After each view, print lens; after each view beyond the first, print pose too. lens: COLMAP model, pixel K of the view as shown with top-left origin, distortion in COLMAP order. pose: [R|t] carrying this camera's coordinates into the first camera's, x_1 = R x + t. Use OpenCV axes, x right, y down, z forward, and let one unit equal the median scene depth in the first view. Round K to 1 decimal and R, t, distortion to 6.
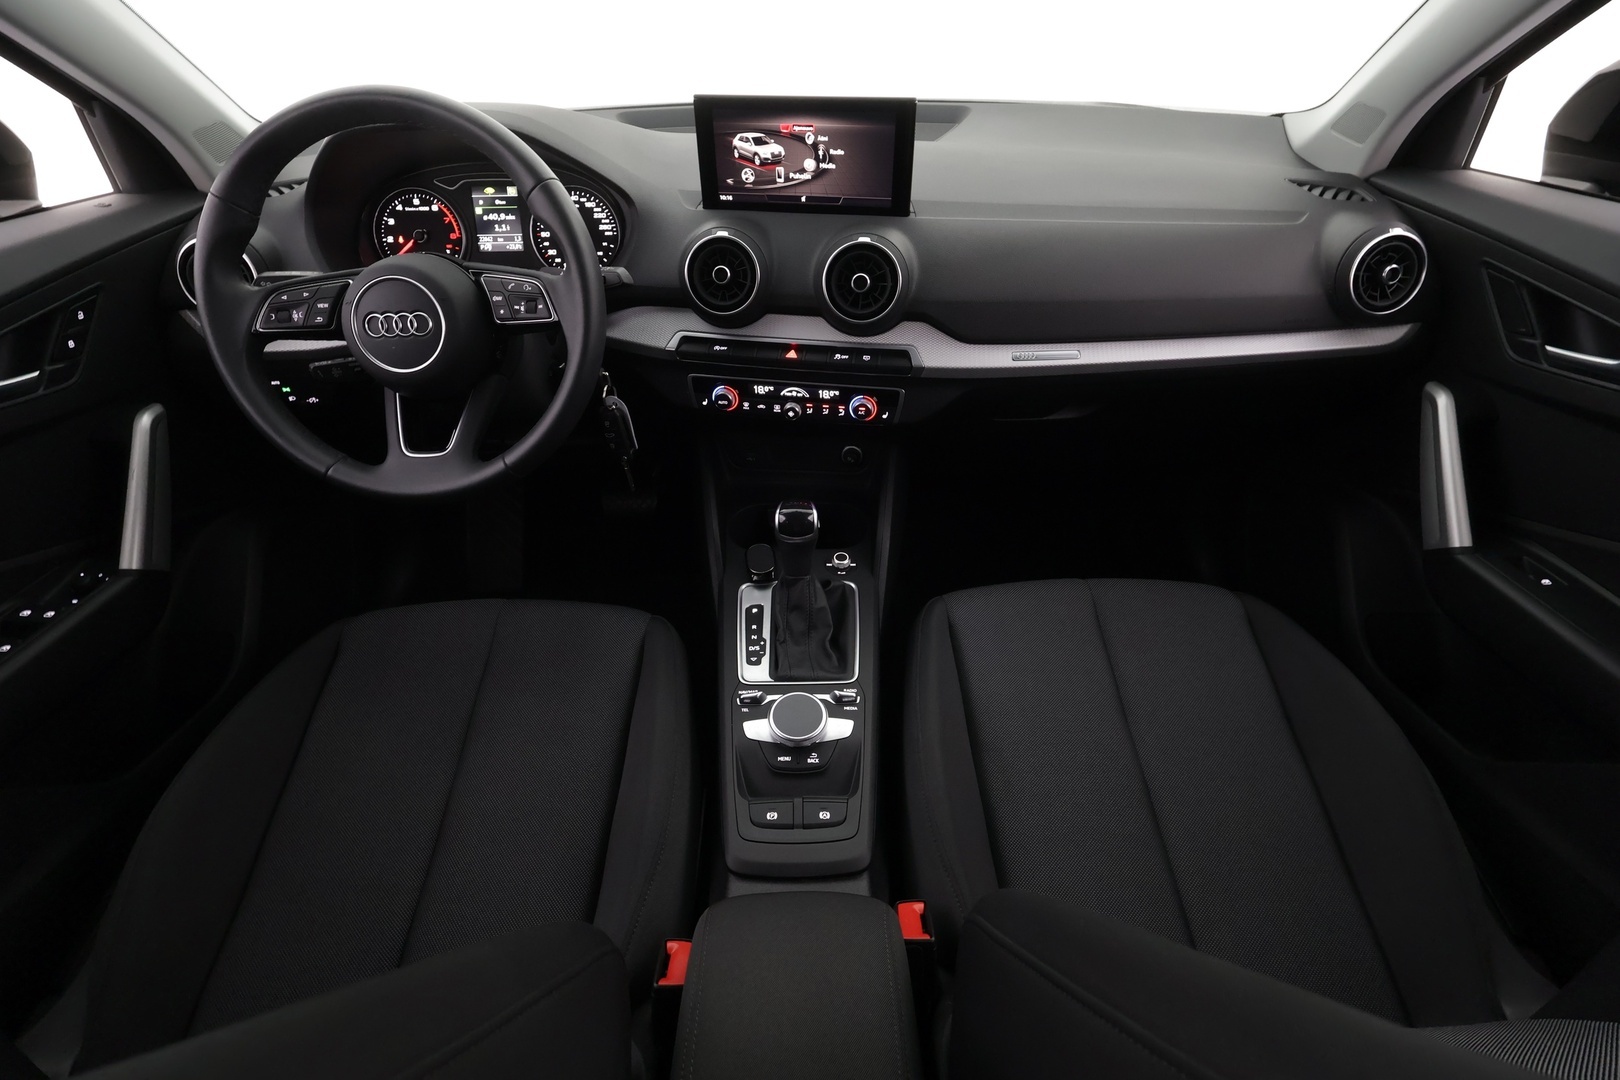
lens RADIAL K [[748.9, 0, 810.0], [0, 748.9, 540.0], [0, 0, 1]] dist [0.001094, 0.000312]
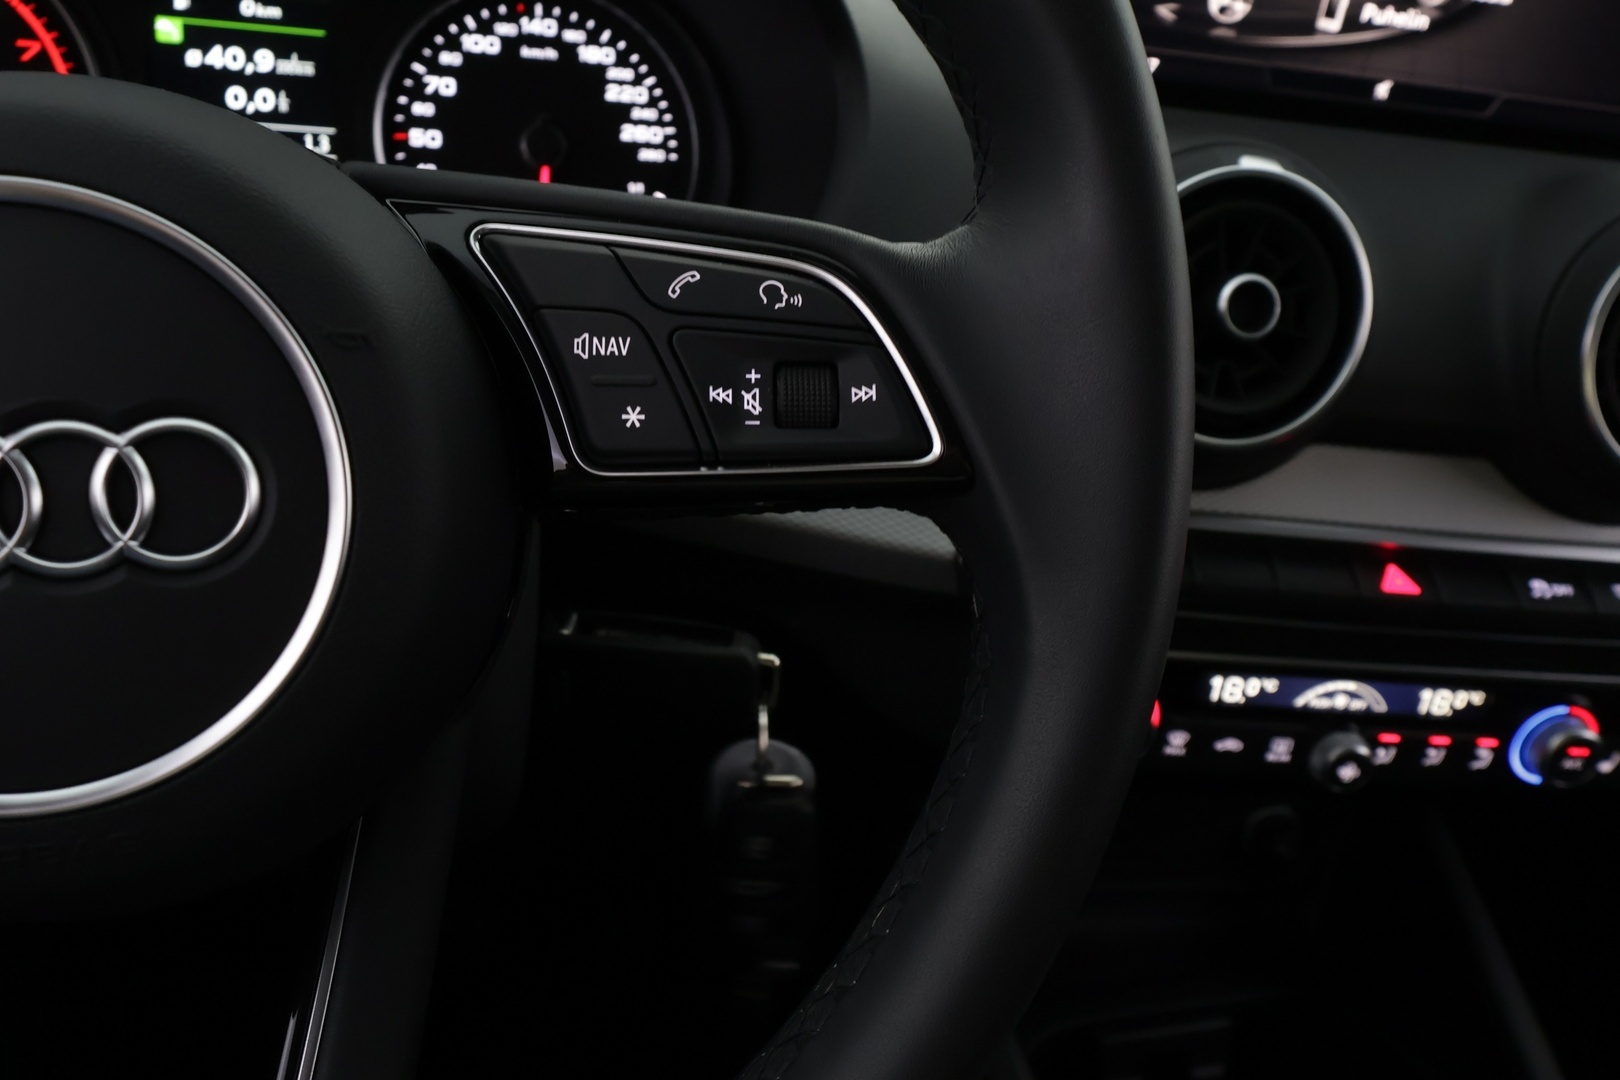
lens RADIAL K [[1294.9, 0, 804.2], [0, 1294.9, 568.5], [0, 0, 1]] dist [-0.005903, 0.007649]
pose [[0.957262, -0.002216, 0.289213, -0.375290], [0.052865, 0.984465, -0.167434, -0.172429], [-0.284349, 0.175568, 0.942508, 0.564573]]
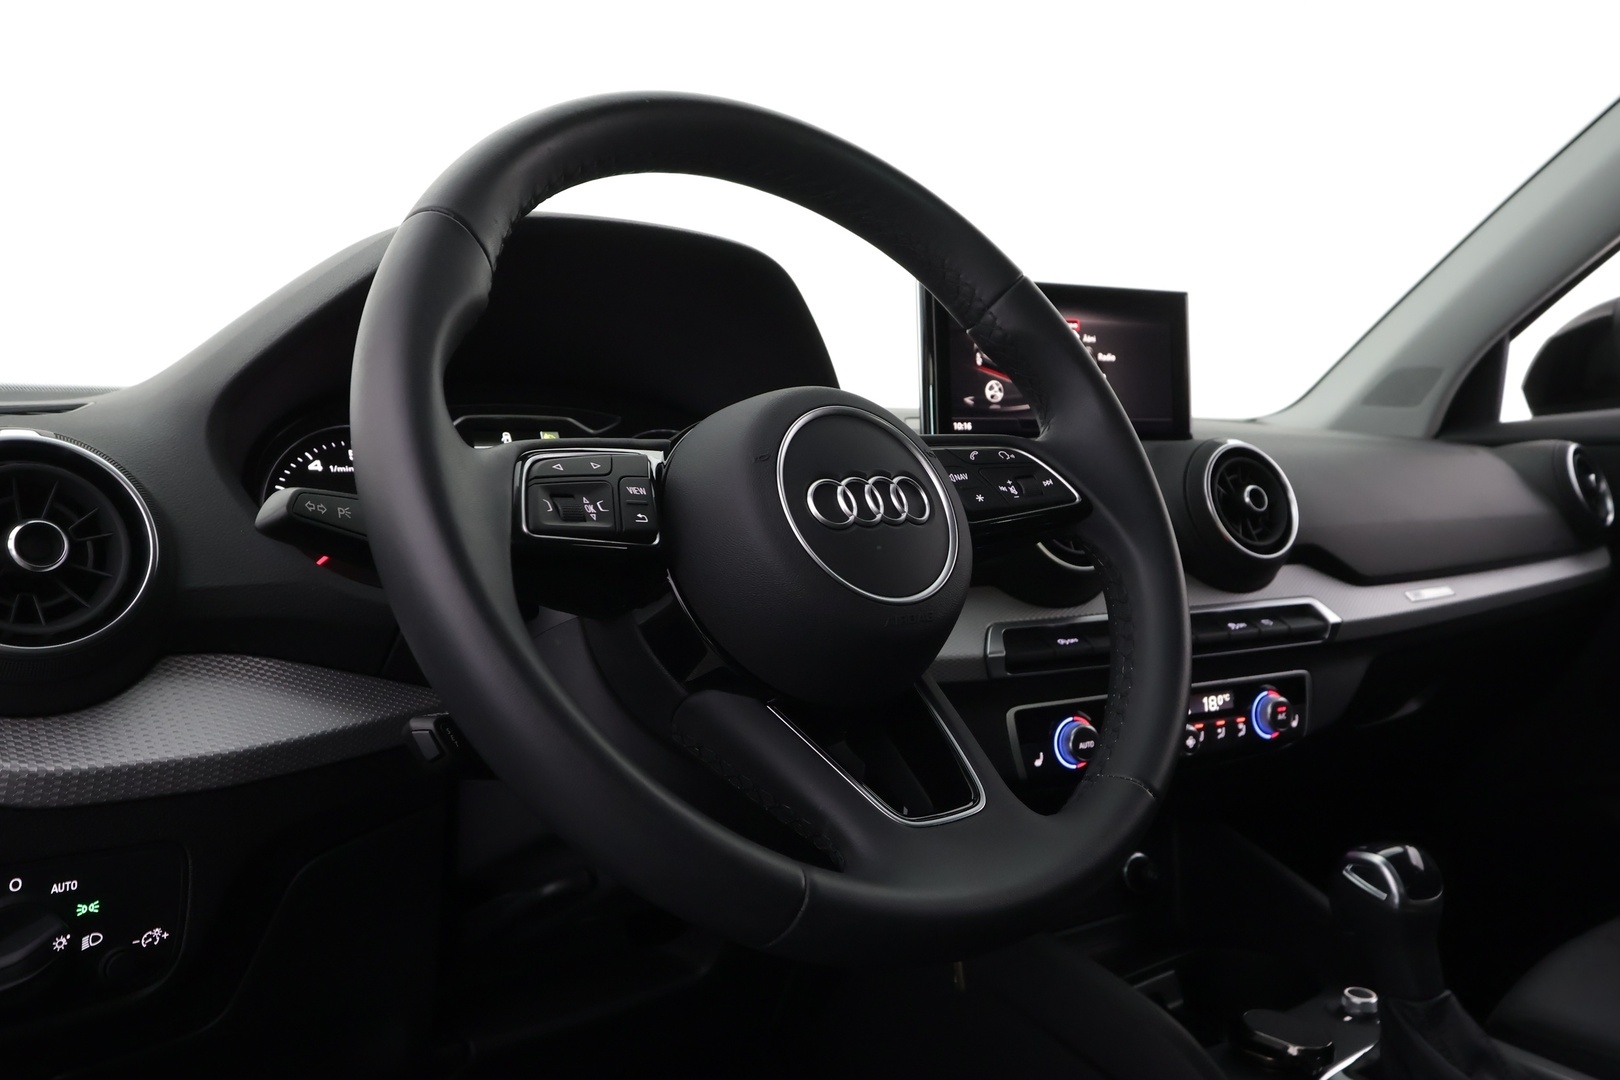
lens RADIAL K [[1269.9, 0, 801.9], [0, 1269.9, 558.0], [0, 0, 1]] dist [-0.000551, -0.003139]
pose [[0.794158, -0.038251, 0.606507, -0.796990], [0.390216, 0.797192, -0.460670, 0.038633], [-0.465881, 0.602513, 0.648022, 0.453224]]
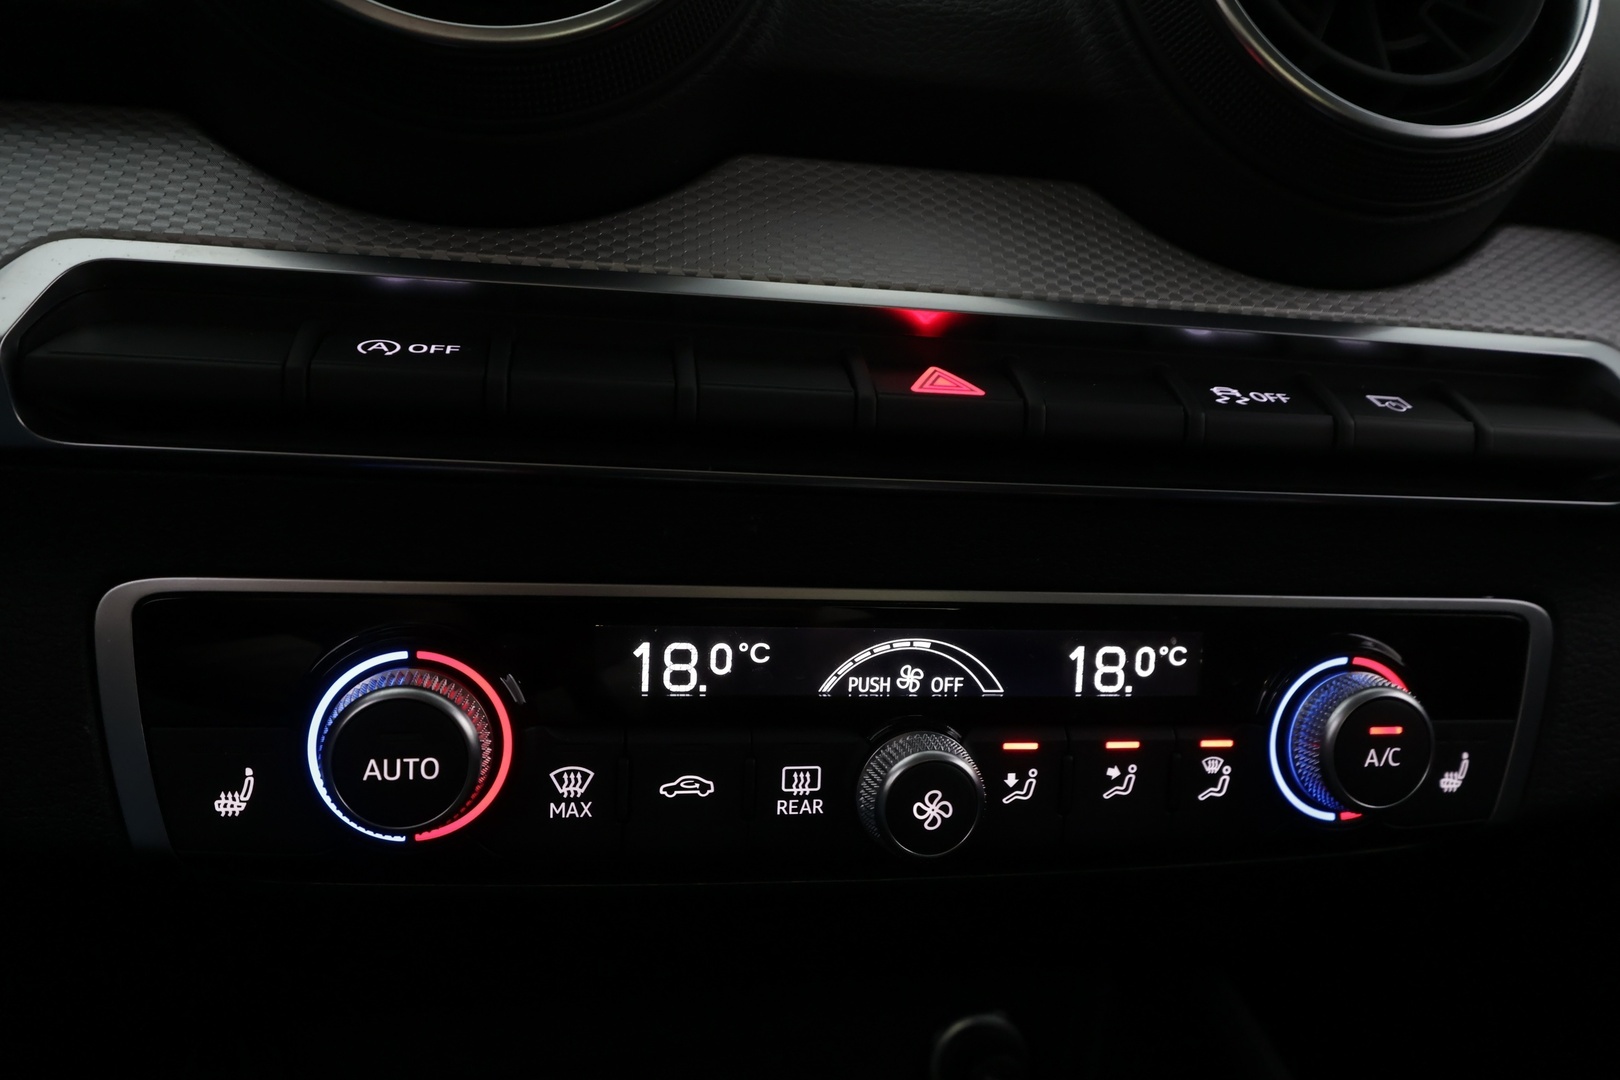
lens RADIAL K [[1212.2, 0, 810.0], [0, 1212.2, 540.0], [0, 0, 1]] dist [0.030271, 0.000286]
pose [[0.923872, 0.011767, 0.382521, -0.132089], [0.175692, 0.874932, -0.451249, -0.114160], [-0.339989, 0.484102, 0.806258, 0.798612]]
